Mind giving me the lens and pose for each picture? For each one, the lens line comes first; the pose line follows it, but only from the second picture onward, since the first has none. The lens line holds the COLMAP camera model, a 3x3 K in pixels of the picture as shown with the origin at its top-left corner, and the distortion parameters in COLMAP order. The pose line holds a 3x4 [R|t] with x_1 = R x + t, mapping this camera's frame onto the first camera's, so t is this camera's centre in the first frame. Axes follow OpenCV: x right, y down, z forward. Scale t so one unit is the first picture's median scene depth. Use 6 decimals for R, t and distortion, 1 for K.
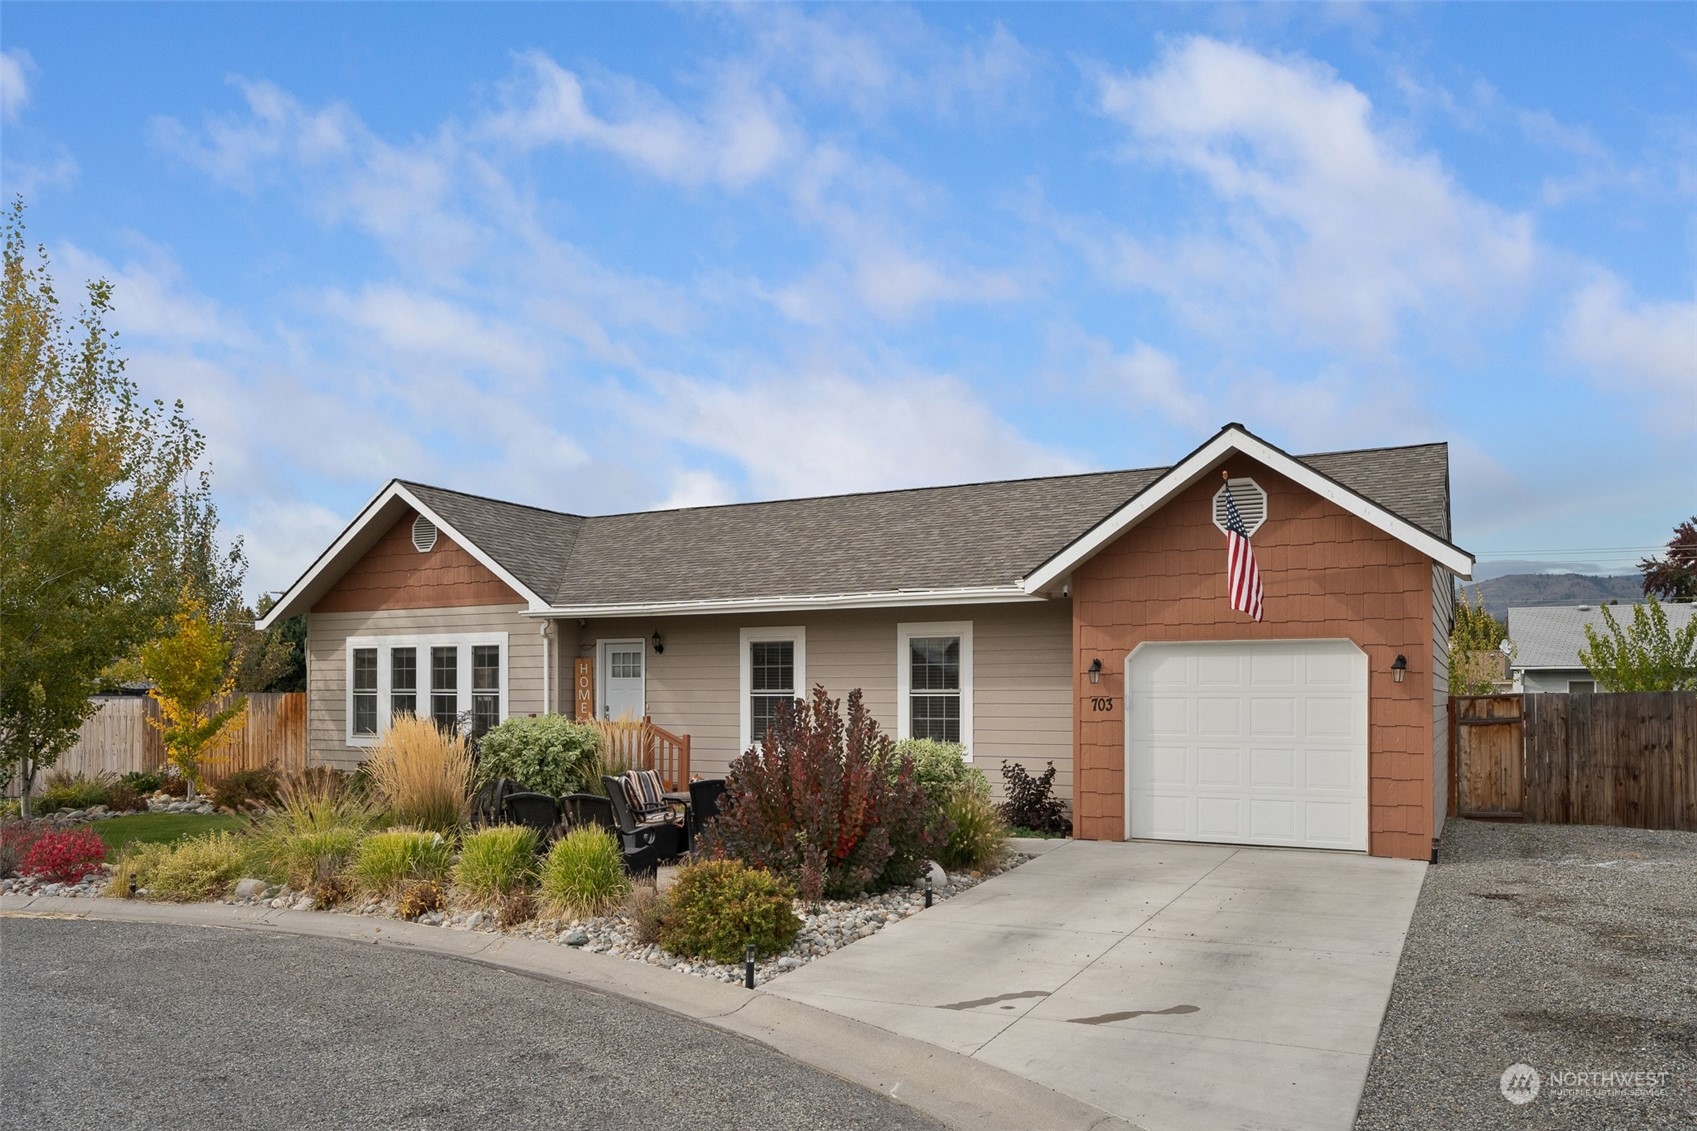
lens RADIAL K [[1133.0, 0, 848.5], [0, 1133.0, 603.3], [0, 0, 1]] dist [0.005728, 0.002549]
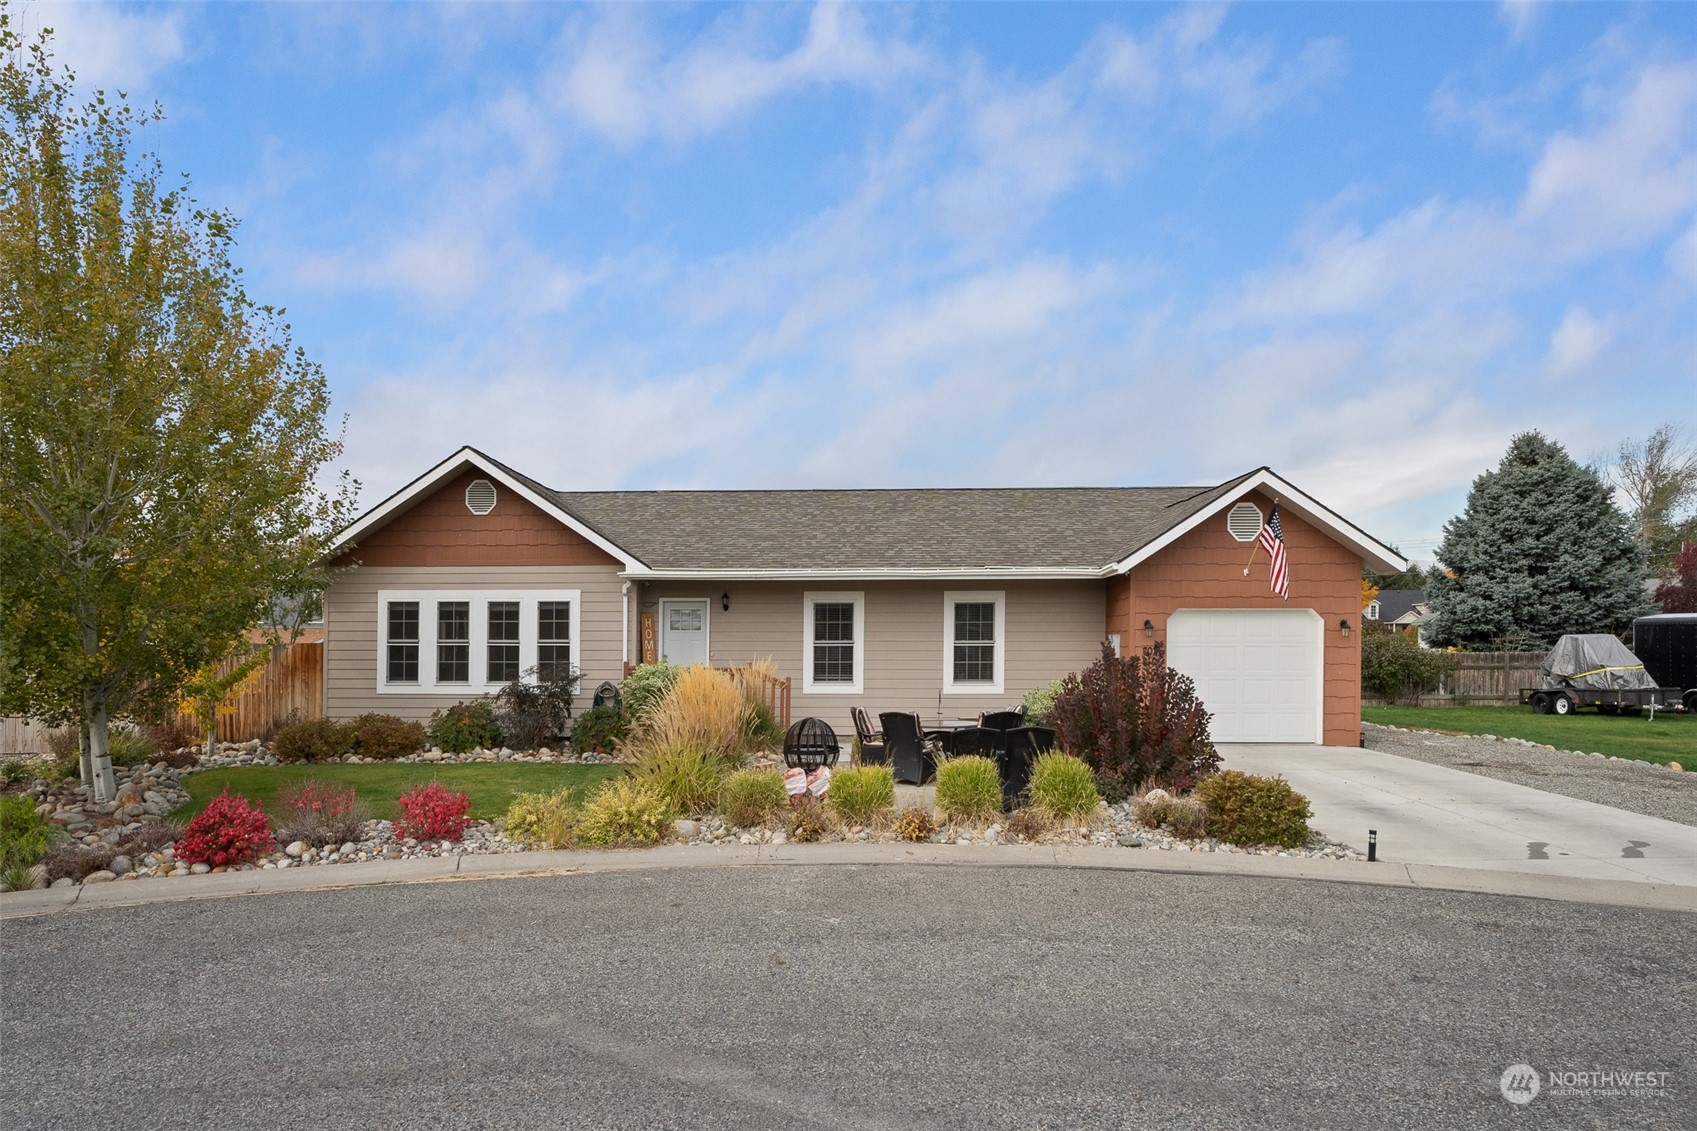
lens RADIAL K [[831.2, 0, 823.1], [0, 831.2, 579.8], [0, 0, 1]] dist [-0.002736, -0.000145]
pose [[0.914645, 0.030503, 0.403105, -0.421280], [-0.031628, 0.999492, -0.003868, 0.010894], [-0.403019, -0.009211, 0.915145, 0.139904]]
